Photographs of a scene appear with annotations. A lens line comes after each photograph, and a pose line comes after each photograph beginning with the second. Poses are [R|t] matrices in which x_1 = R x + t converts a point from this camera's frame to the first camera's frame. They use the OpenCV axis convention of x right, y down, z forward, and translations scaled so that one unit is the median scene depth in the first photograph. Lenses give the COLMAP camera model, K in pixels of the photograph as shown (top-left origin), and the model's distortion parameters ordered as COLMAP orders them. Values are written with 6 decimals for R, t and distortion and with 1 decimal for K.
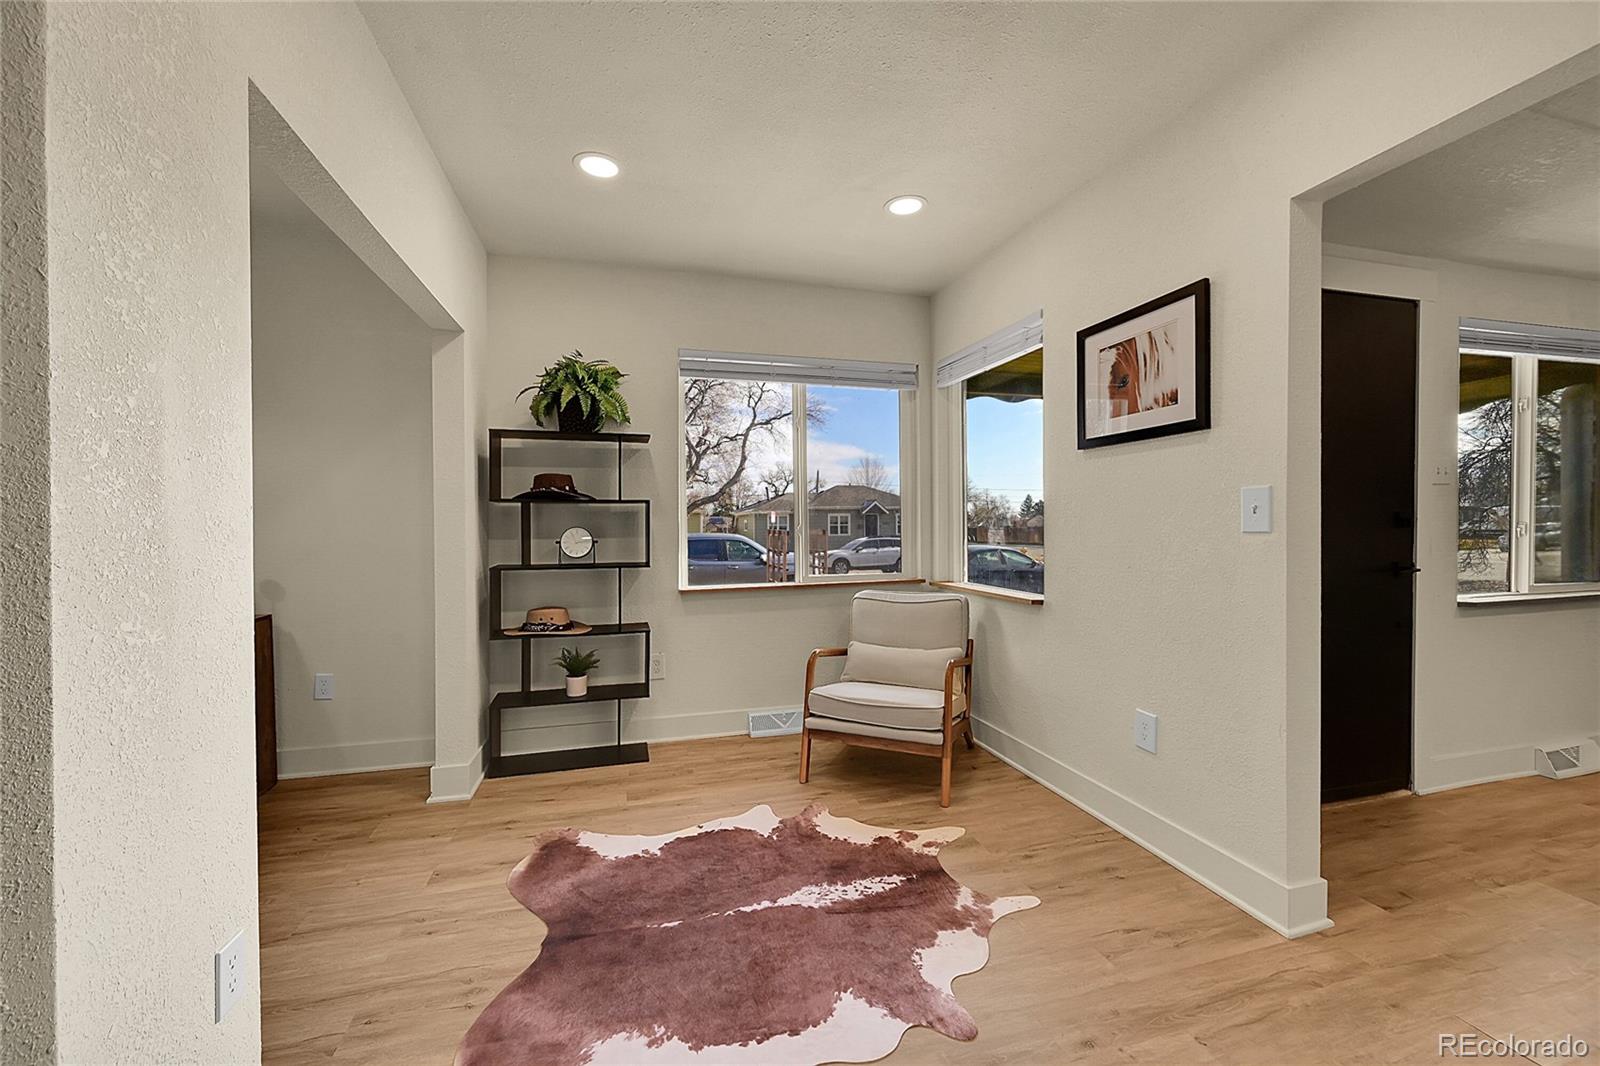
lens RADIAL K [[628.6, 0, 796.8], [0, 628.6, 533.5], [0, 0, 1]] dist [-0.002971, 0.001081]
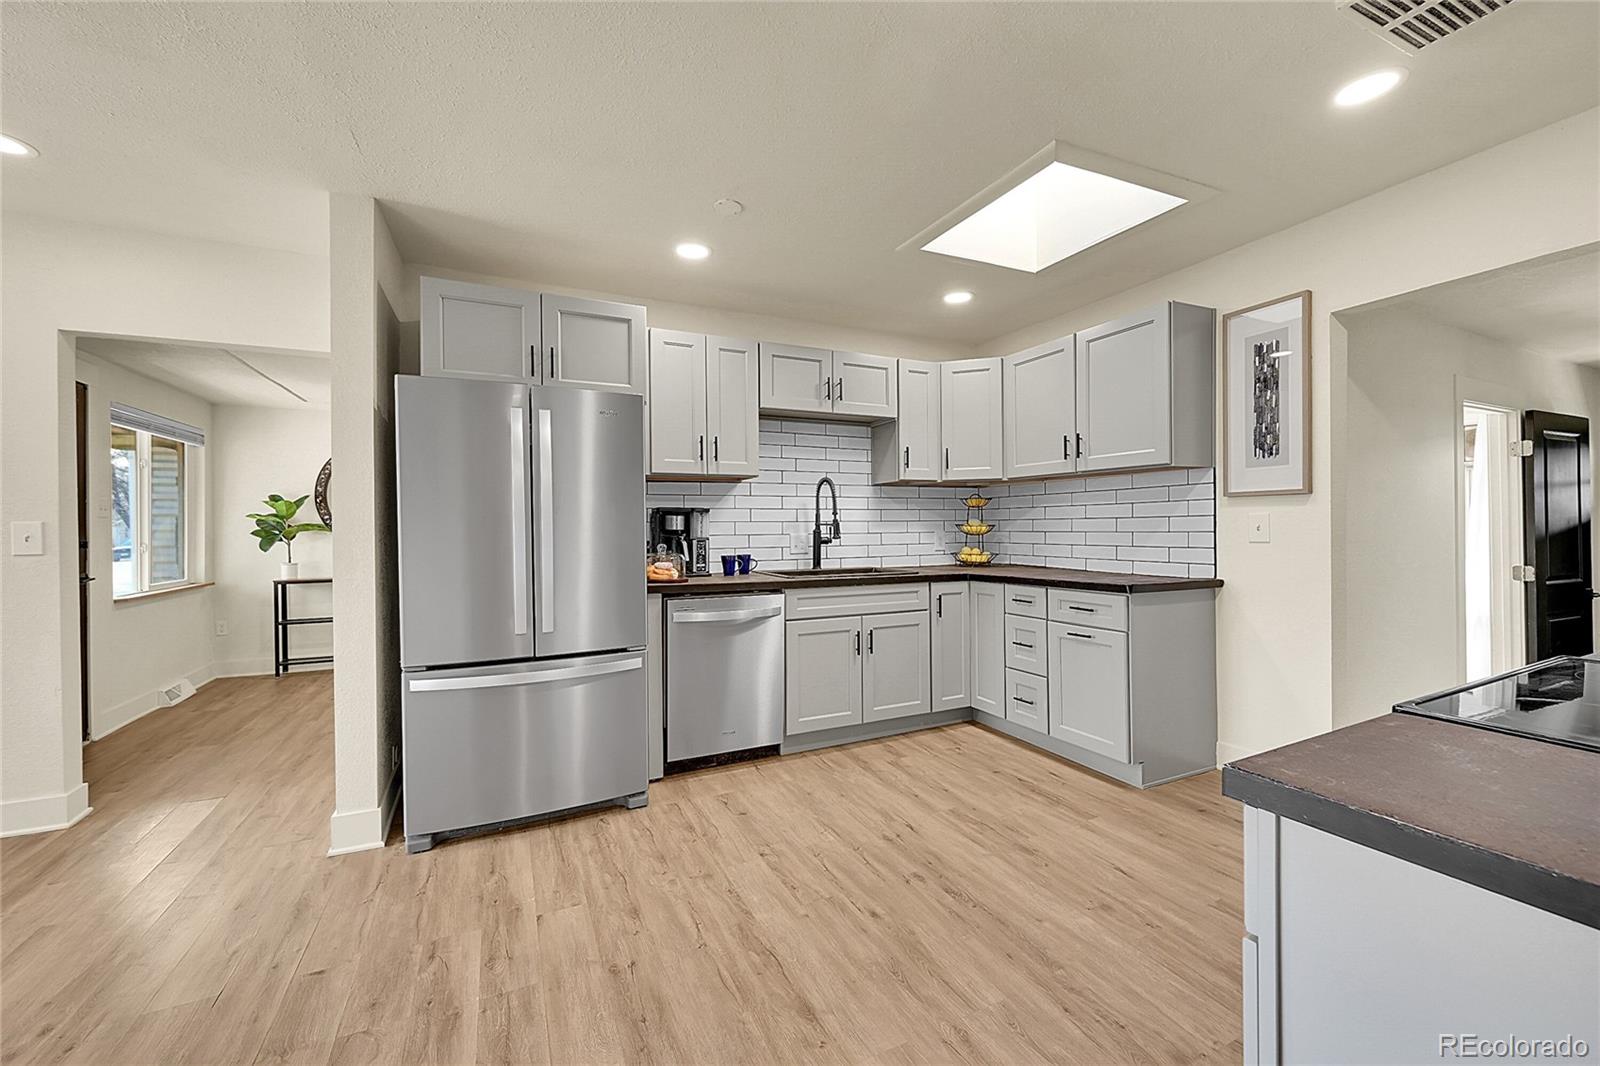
lens RADIAL K [[628.6, 0, 800.6], [0, 628.6, 530.3], [0, 0, 1]] dist [-0.002971, 0.001081]
pose [[-0.172534, 0.004318, 0.984994, -0.573092], [0.025560, 0.999673, 0.000094, -0.008413], [-0.984672, 0.025193, -0.172588, -0.272776]]
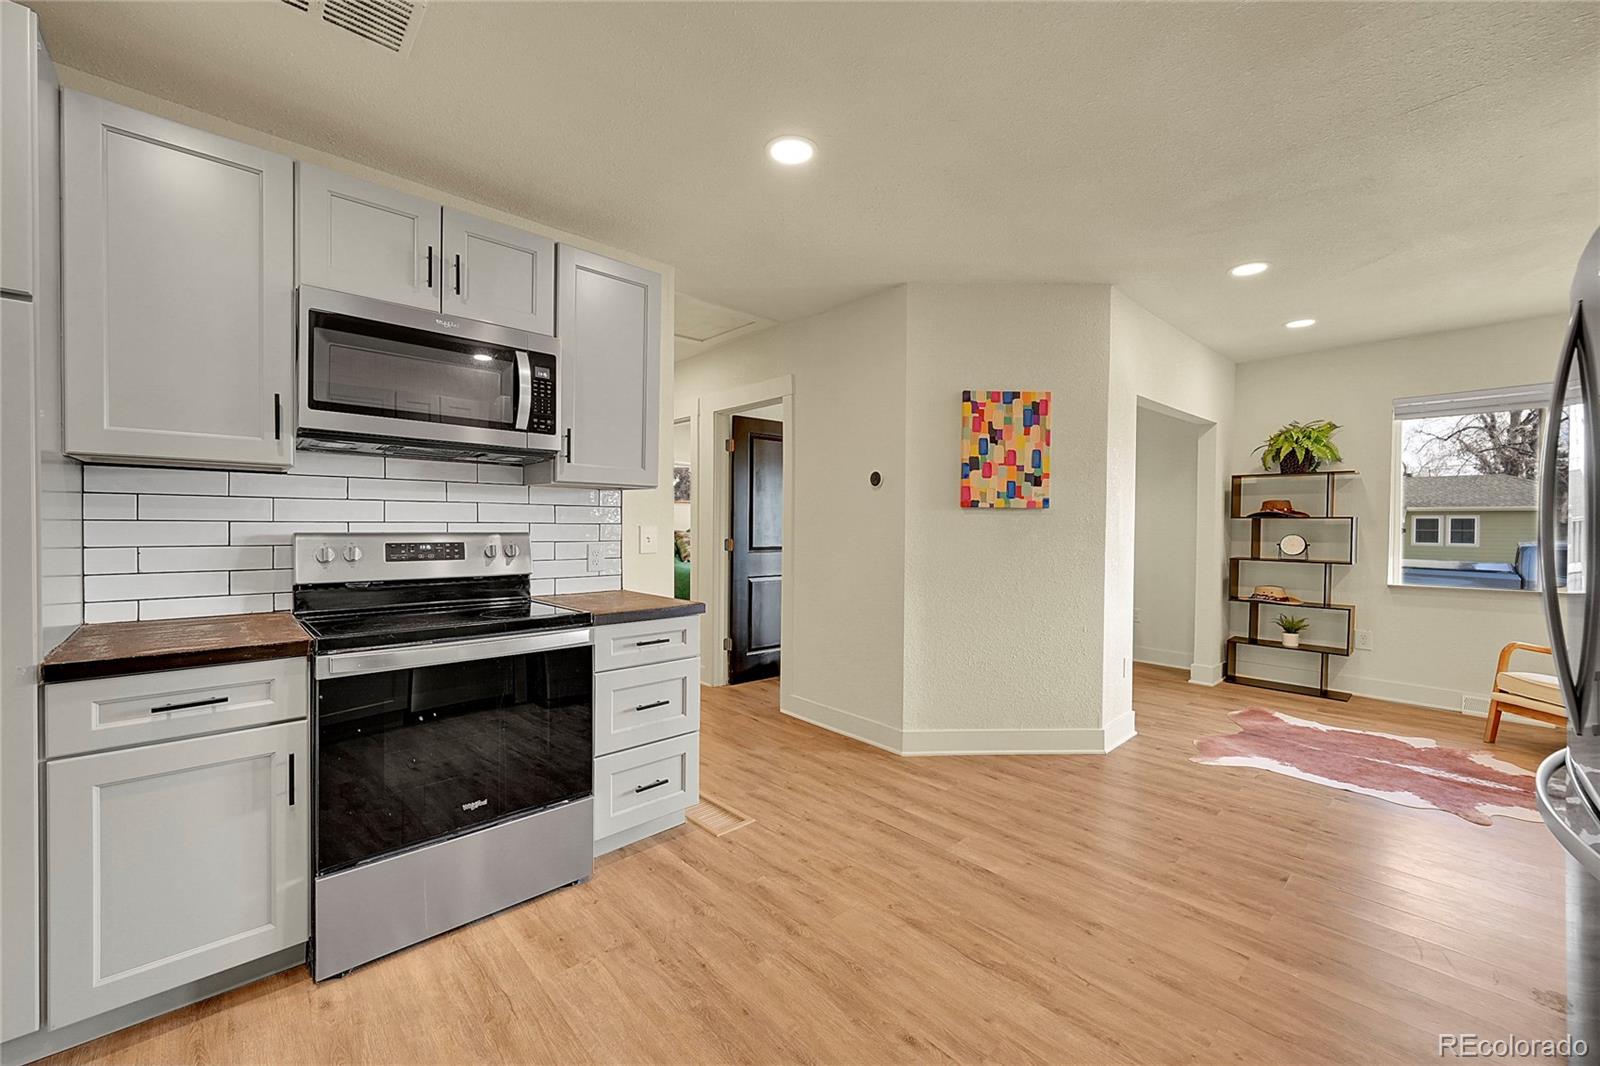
lens RADIAL K [[628.6, 0, 798.8], [0, 628.6, 530.7], [0, 0, 1]] dist [-0.002971, 0.001081]
pose [[0.453334, 0.022360, -0.891060, 0.470411], [-0.021982, 0.999662, 0.013902, -0.015043], [0.891070, 0.013285, 0.453672, -0.768908]]
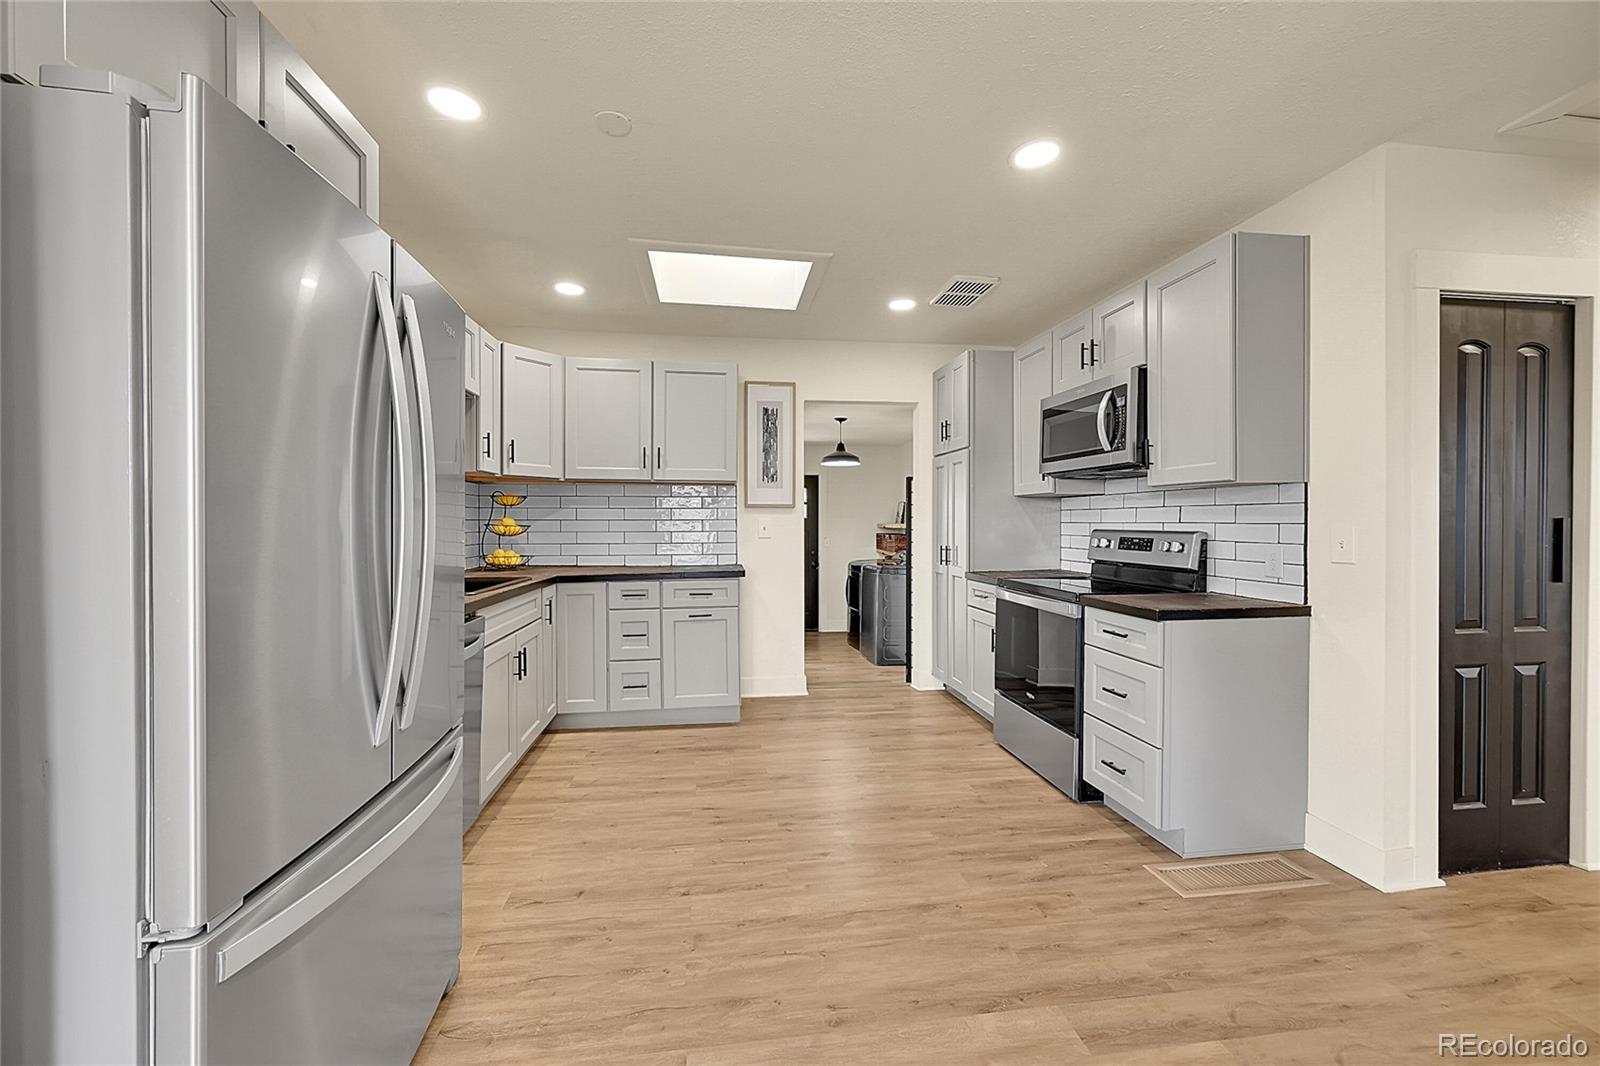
lens RADIAL K [[628.6, 0, 798.0], [0, 628.6, 530.0], [0, 0, 1]] dist [-0.002971, 0.001081]
pose [[-0.991222, 0.007546, 0.131992, -0.003928], [0.010567, 0.999698, 0.022199, -0.022194], [-0.131784, 0.023399, -0.991002, 0.318297]]
